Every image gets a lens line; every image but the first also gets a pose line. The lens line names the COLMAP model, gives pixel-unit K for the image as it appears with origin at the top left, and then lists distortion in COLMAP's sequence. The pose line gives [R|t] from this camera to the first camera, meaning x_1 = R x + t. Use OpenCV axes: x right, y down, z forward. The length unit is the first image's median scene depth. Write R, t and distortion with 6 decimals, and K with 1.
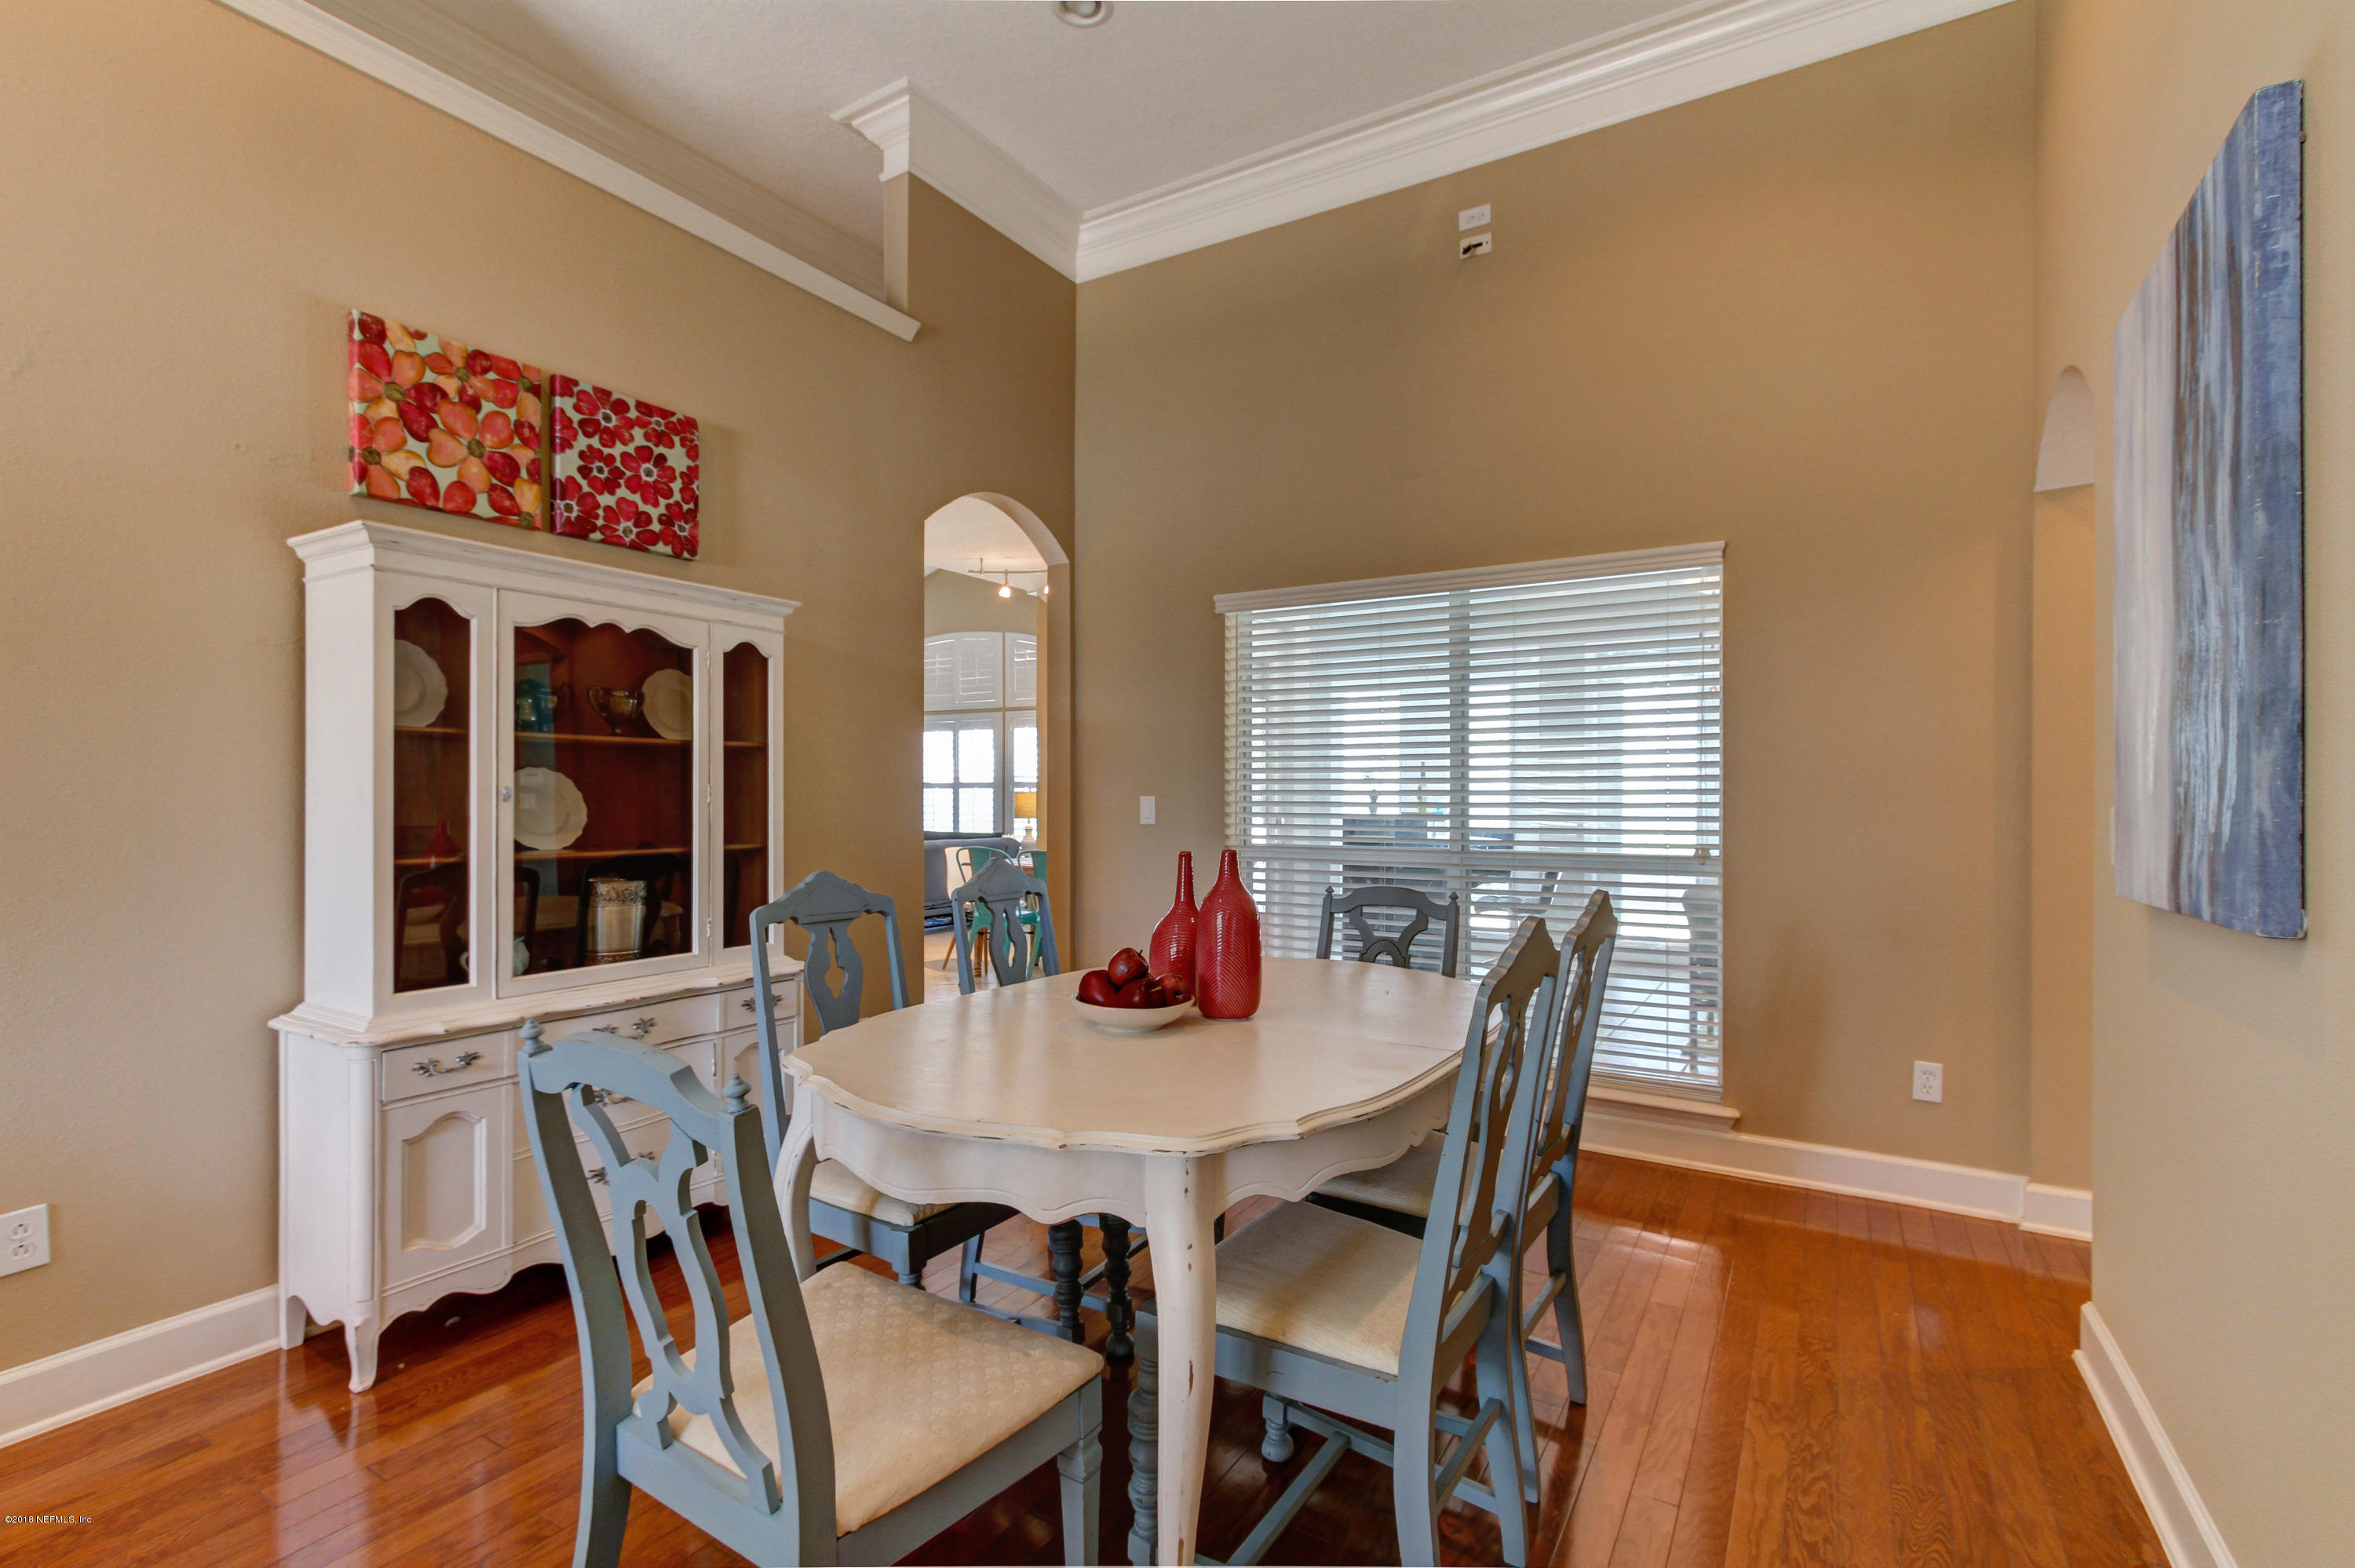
lens RADIAL K [[1084.5, 0, 1167.1], [0, 1084.5, 787.0], [0, 0, 1]] dist [-0.008490, 0.005316]
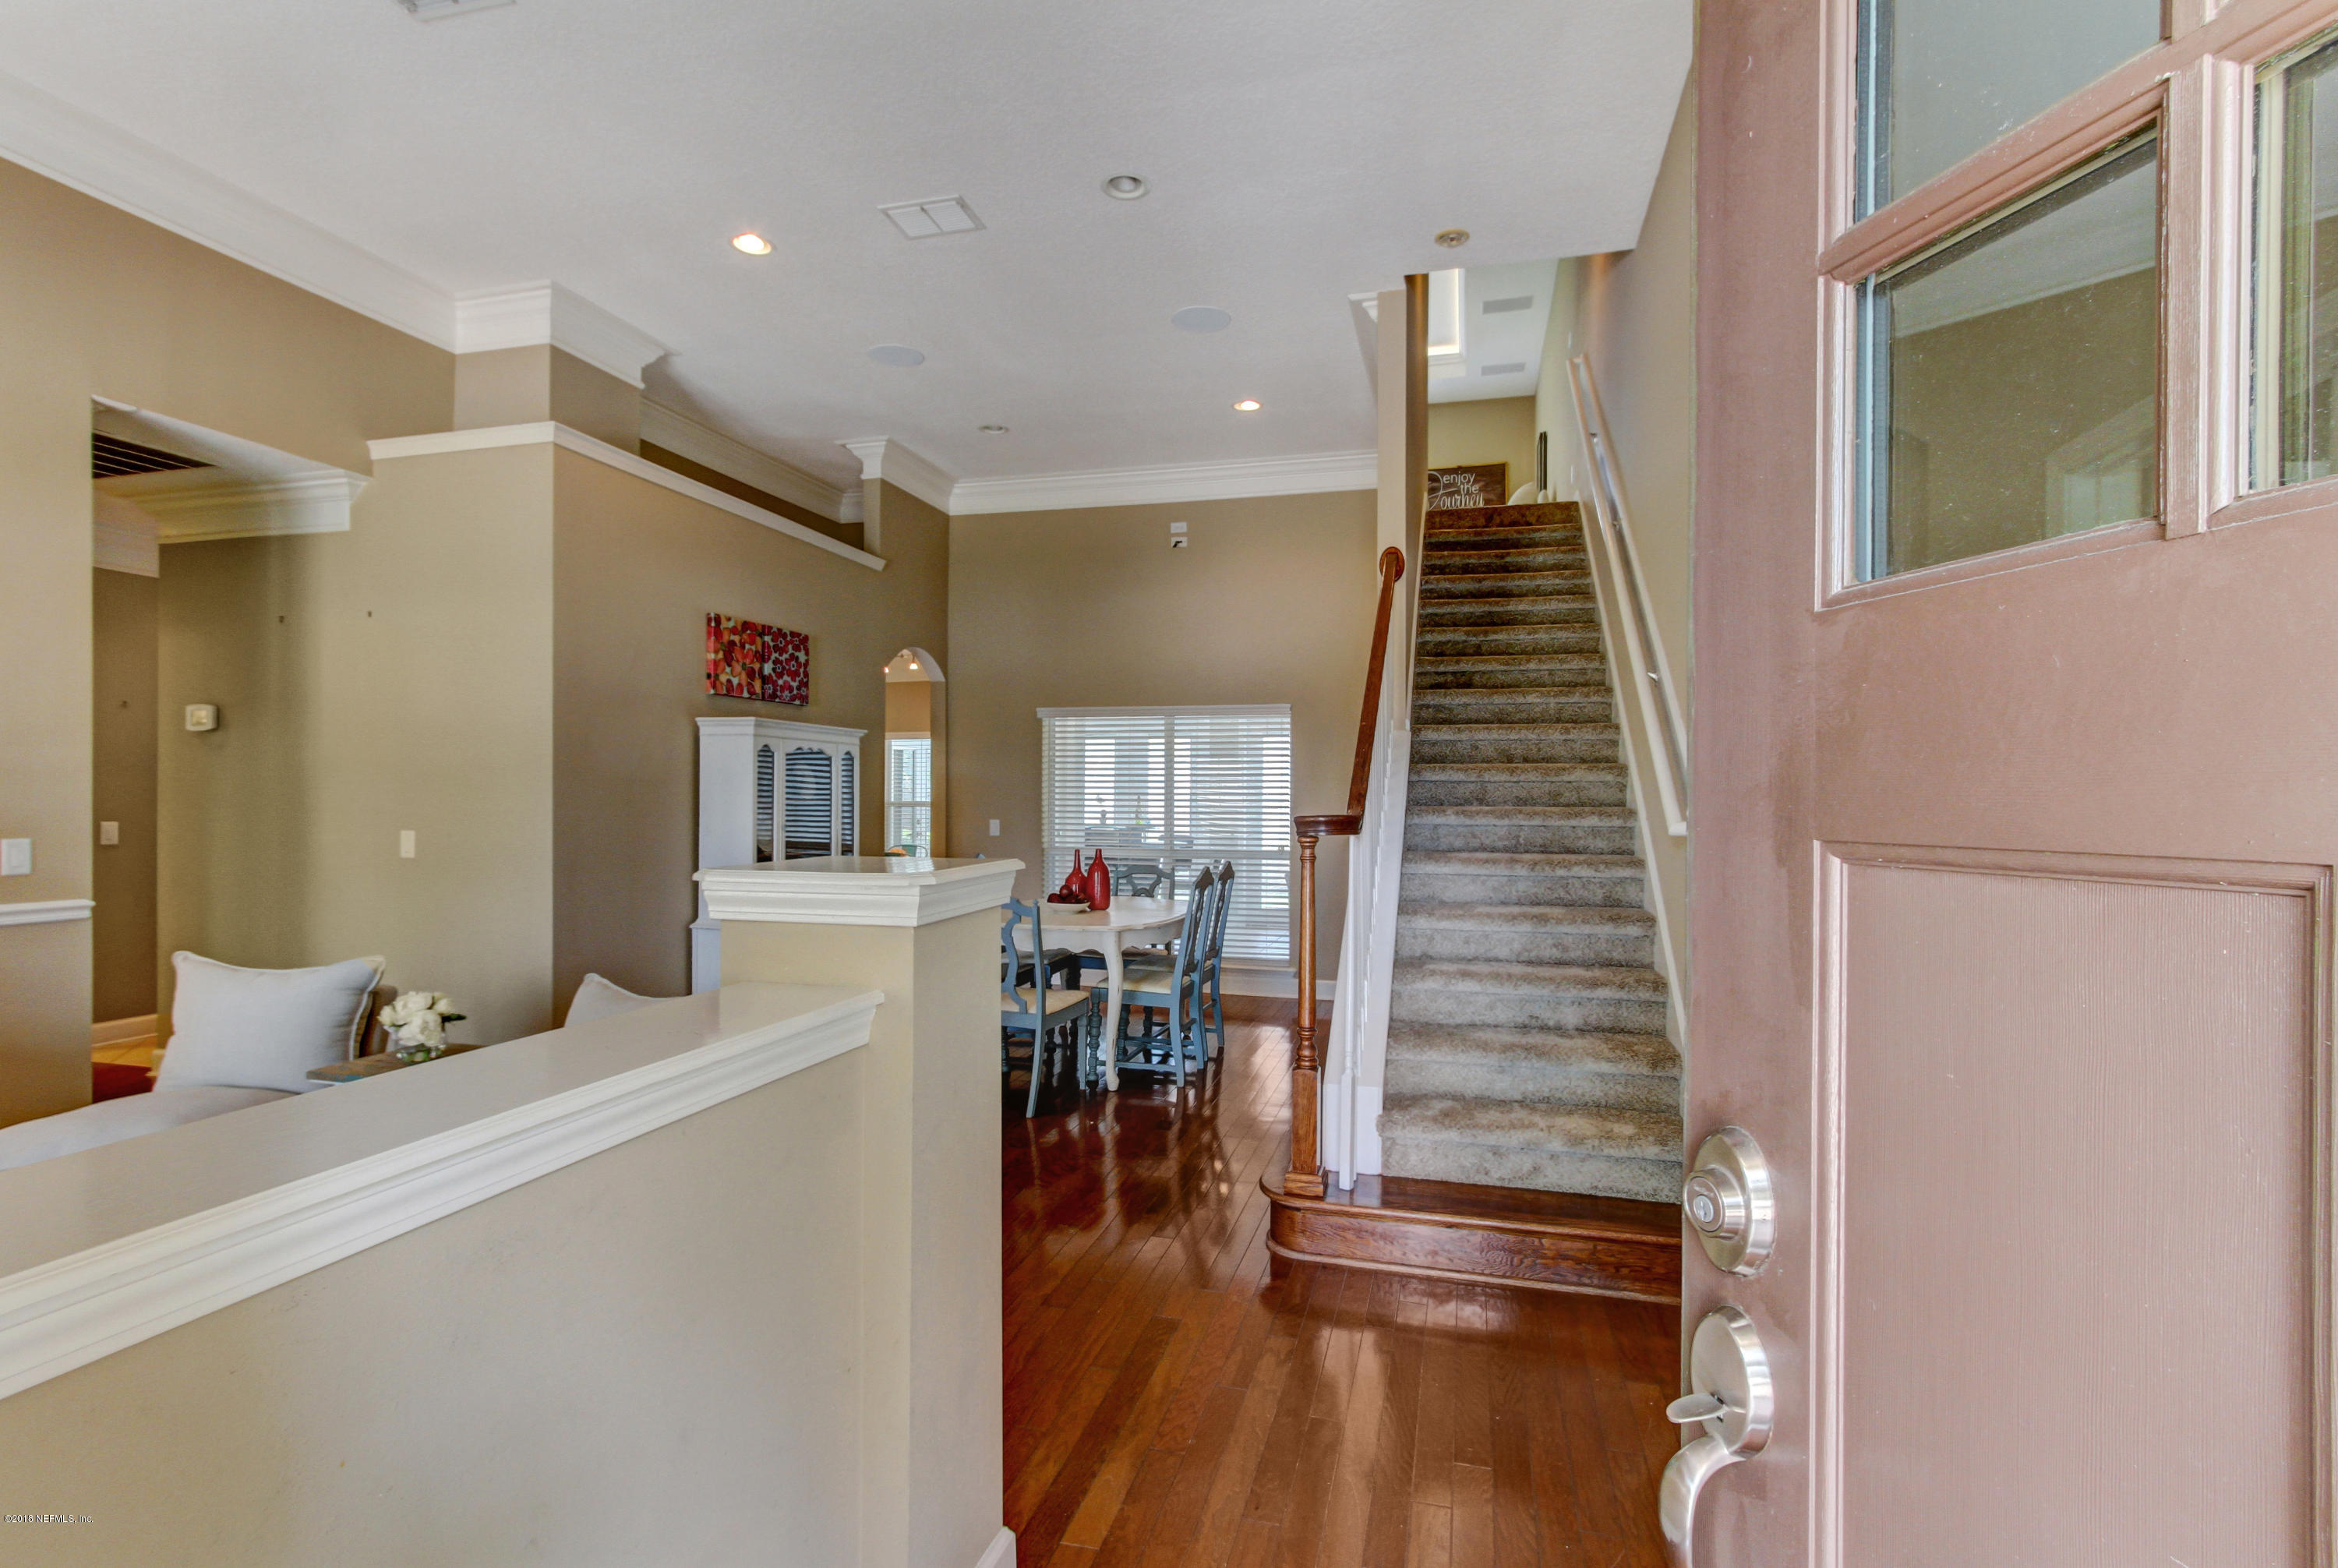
lens RADIAL K [[1076.8, 0, 1148.9], [0, 1076.8, 801.4], [0, 0, 1]] dist [-0.008490, 0.005316]
pose [[0.962257, 0.001712, 0.272135, -0.403664], [-0.004013, 0.999961, 0.007898, -0.057597], [-0.272111, -0.008692, 0.962227, -1.175510]]
